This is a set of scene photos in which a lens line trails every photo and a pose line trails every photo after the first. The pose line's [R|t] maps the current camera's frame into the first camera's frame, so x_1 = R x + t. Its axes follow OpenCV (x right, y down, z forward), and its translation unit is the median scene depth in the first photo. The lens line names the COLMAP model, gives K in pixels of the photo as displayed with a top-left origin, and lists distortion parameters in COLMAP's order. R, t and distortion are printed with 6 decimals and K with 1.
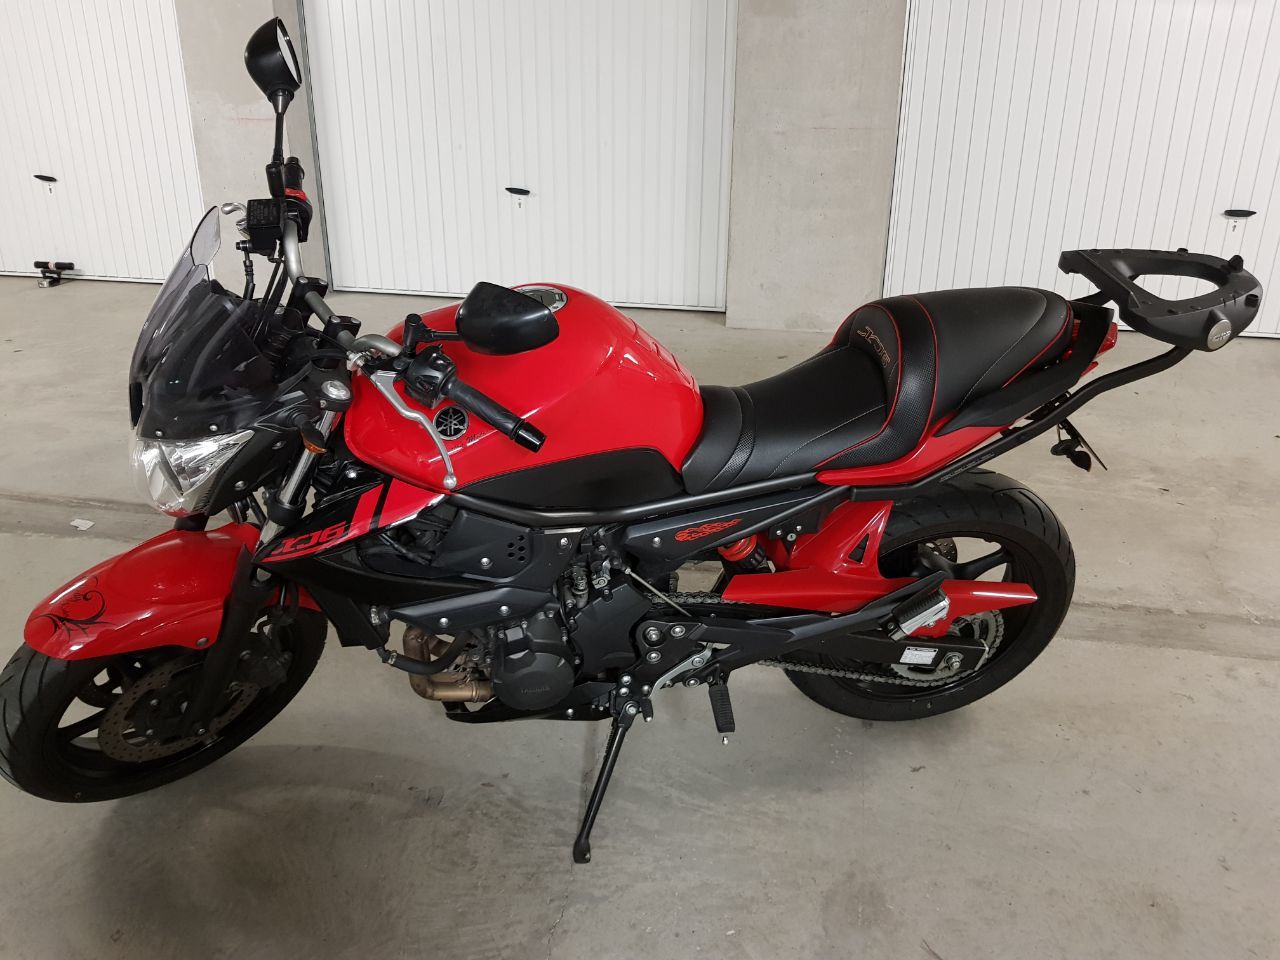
lens RADIAL K [[1032.8, 0, 575.9], [0, 1032.8, 477.7], [0, 0, 1]] dist [0.101219, 0.007393]
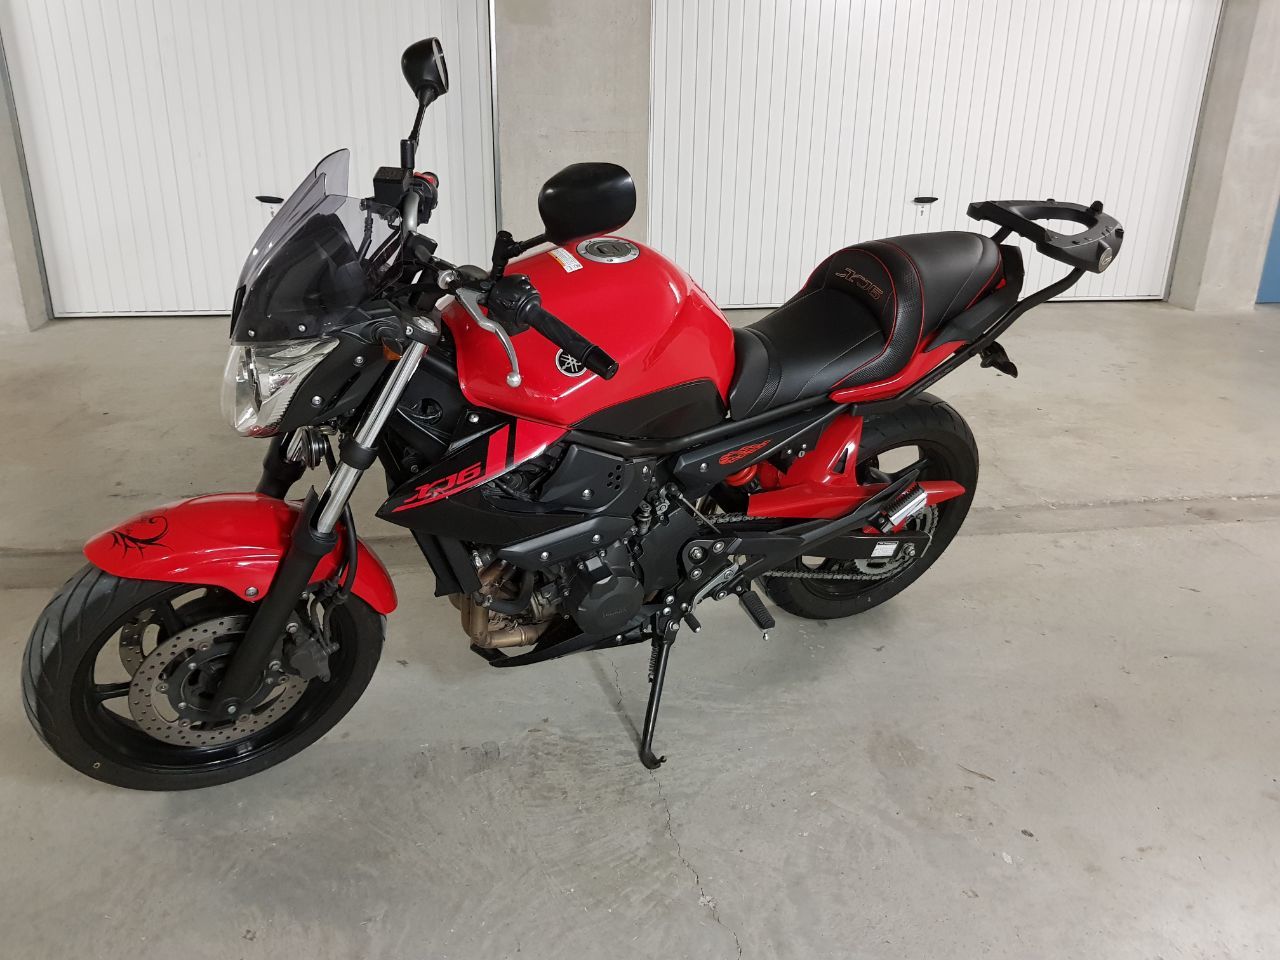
lens RADIAL K [[1032.8, 0, 575.9], [0, 1032.8, 477.7], [0, 0, 1]] dist [0.101219, 0.007393]
pose [[0.949614, -0.098266, 0.297617, -0.375425], [0.102437, 0.994738, 0.001590, 0.055753], [-0.296208, 0.028977, 0.954684, -0.027815]]
